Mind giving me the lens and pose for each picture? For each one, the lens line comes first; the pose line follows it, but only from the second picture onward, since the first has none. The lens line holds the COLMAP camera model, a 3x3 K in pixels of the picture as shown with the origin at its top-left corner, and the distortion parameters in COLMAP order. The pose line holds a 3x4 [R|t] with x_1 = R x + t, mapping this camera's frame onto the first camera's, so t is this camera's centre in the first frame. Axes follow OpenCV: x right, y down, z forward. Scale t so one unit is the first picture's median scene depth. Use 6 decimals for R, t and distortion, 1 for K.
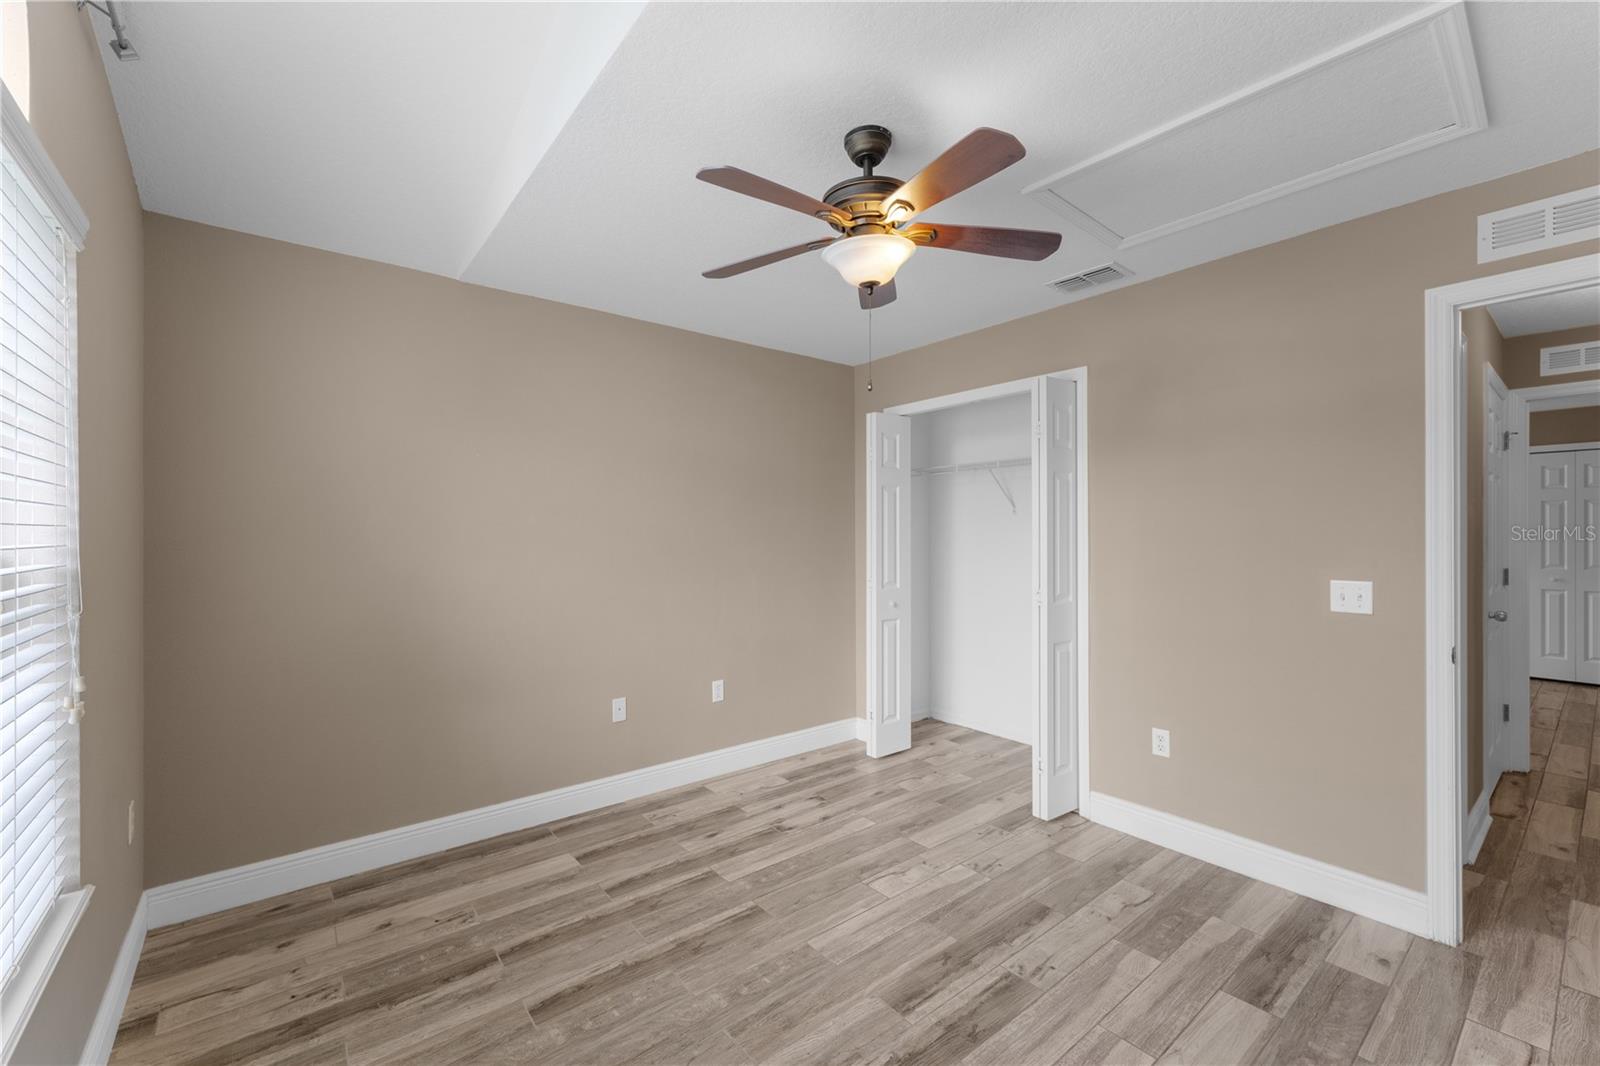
lens RADIAL K [[657.5, 0, 799.3], [0, 657.5, 525.8], [0, 0, 1]] dist [0.000018, -0.000634]
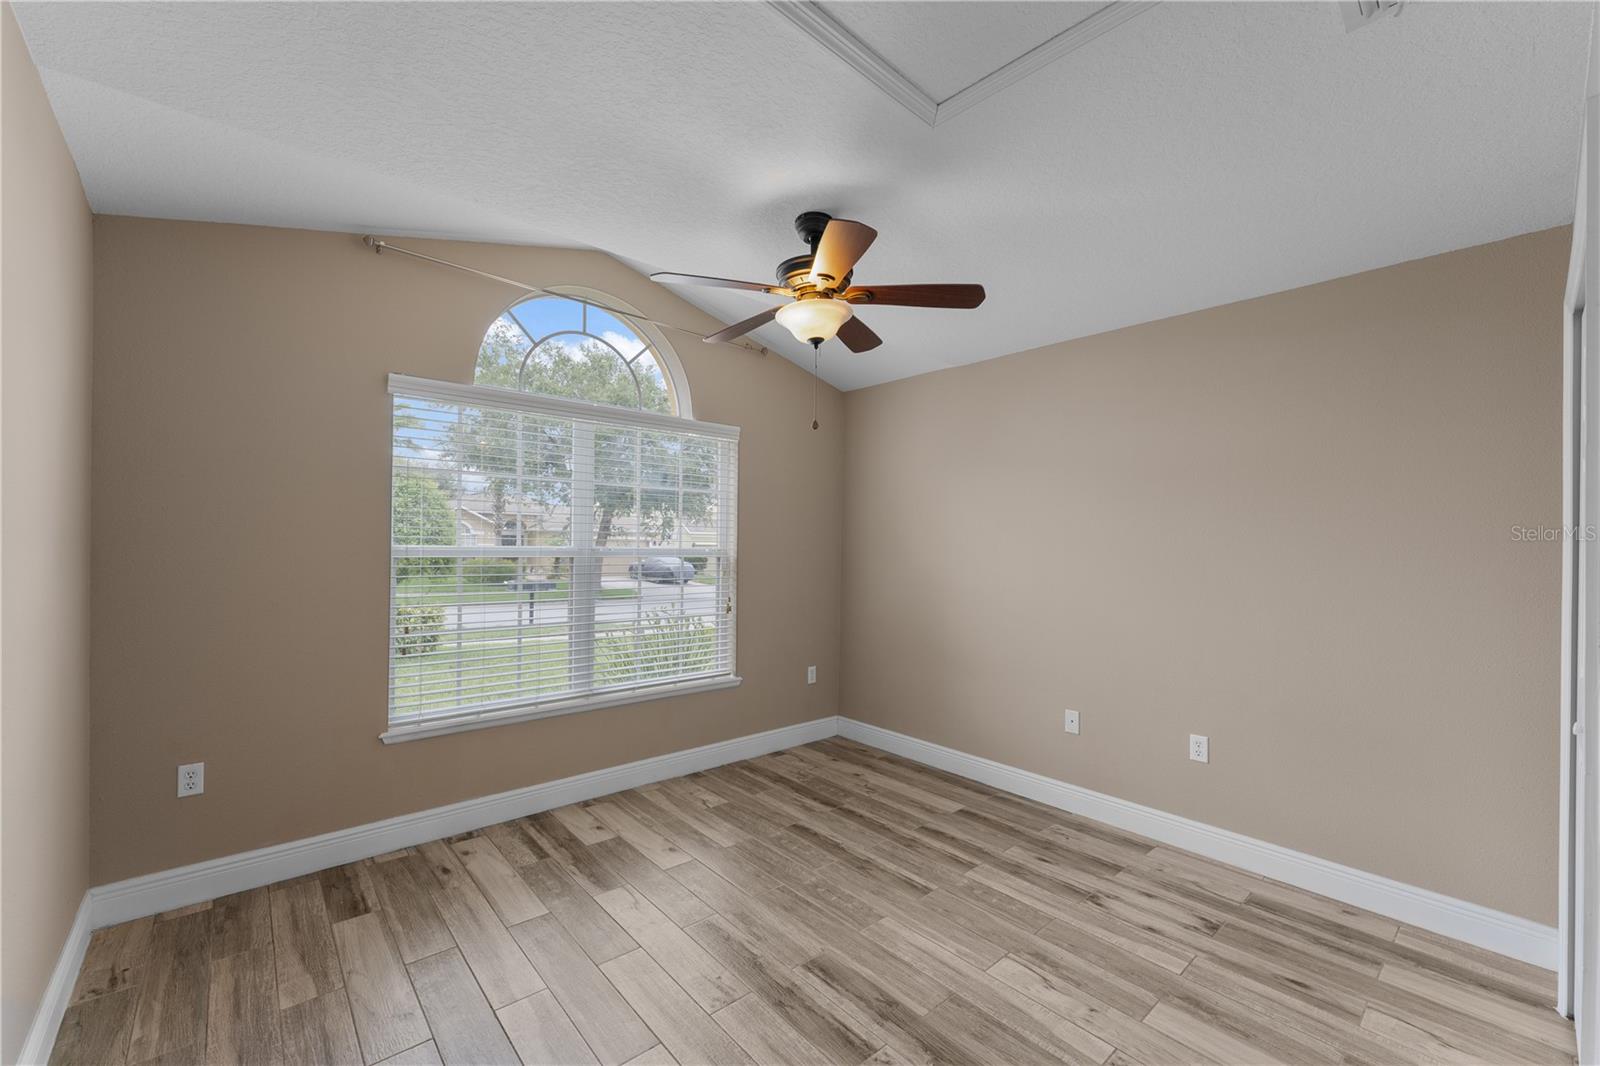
lens RADIAL K [[657.5, 0, 799.1], [0, 657.5, 542.7], [0, 0, 1]] dist [0.000018, -0.000634]
pose [[0.036497, 0.001322, -0.999333, 0.924318], [-0.003499, 0.999993, 0.001195, -0.001448], [0.999328, 0.003453, 0.036501, 0.666823]]
